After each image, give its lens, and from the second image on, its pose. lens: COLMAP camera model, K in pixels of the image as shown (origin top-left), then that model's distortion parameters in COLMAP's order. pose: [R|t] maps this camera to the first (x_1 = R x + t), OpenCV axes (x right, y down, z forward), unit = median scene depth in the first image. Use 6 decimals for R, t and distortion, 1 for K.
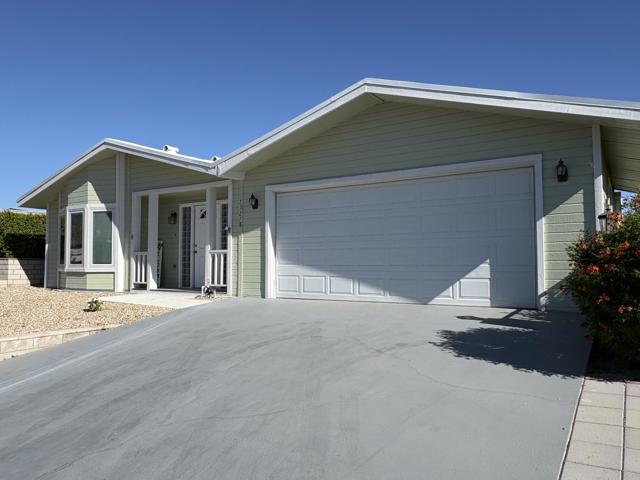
lens RADIAL K [[481.7, 0, 320.0], [0, 481.7, 240.0], [0, 0, 1]] dist [-0.003646, -0.000802]
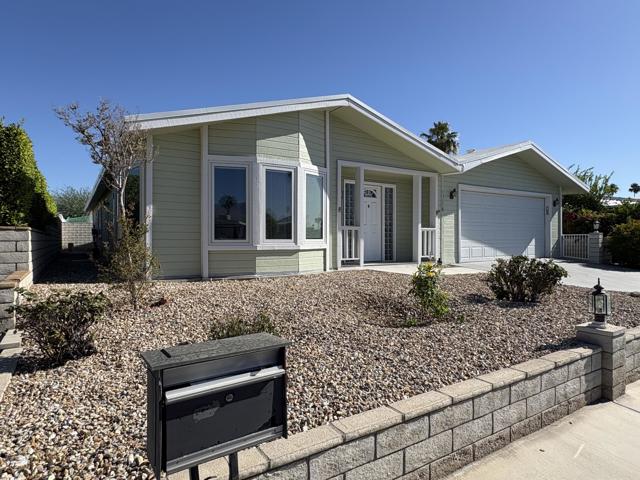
lens RADIAL K [[392.4, 0, 320.0], [0, 392.4, 240.0], [0, 0, 1]] dist [0.000385, 0.000058]
pose [[0.419524, 0.000780, 0.907744, -1.064452], [-0.042910, 0.998899, 0.018972, 0.038189], [-0.906730, -0.046911, 0.419095, 0.710919]]
